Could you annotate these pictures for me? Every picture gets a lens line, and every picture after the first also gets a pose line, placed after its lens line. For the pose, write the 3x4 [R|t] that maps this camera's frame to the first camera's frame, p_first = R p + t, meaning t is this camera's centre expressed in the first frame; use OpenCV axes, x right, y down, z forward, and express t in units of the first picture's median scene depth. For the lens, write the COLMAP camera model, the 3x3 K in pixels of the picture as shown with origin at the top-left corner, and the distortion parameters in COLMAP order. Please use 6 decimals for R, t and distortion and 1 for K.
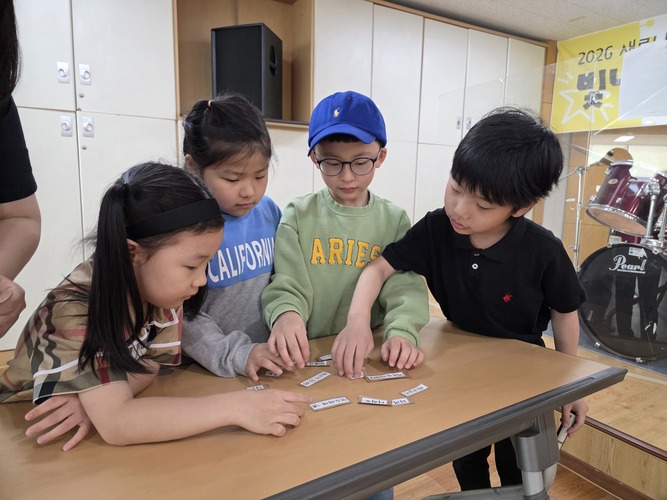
lens RADIAL K [[450.0, 0, 329.3], [0, 450.0, 251.9], [0, 0, 1]] dist [0.067341, -0.070753]
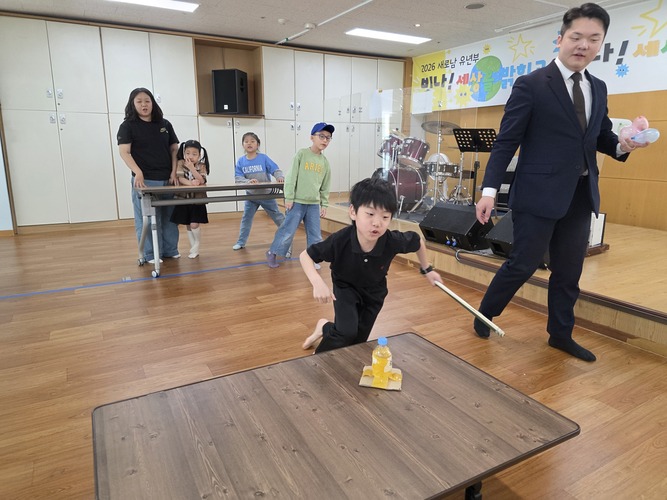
lens RADIAL K [[450.0, 0, 326.2], [0, 450.0, 244.9], [0, 0, 1]] dist [0.067341, -0.070753]
pose [[0.999809, -0.014373, -0.013247, 0.218188], [0.015299, 0.997239, 0.072663, 0.128335], [0.012166, -0.072852, 0.997269, -0.874885]]
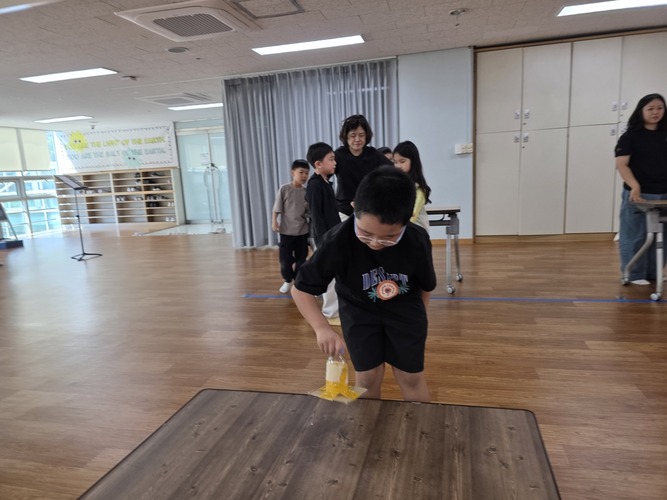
lens RADIAL K [[450.0, 0, 331.0], [0, 450.0, 253.3], [0, 0, 1]] dist [0.067341, -0.070753]
pose [[0.721811, 0.064118, -0.689113, -0.005869], [-0.026097, 0.997513, 0.065477, 0.129314], [0.691598, -0.029279, 0.721689, -0.987944]]
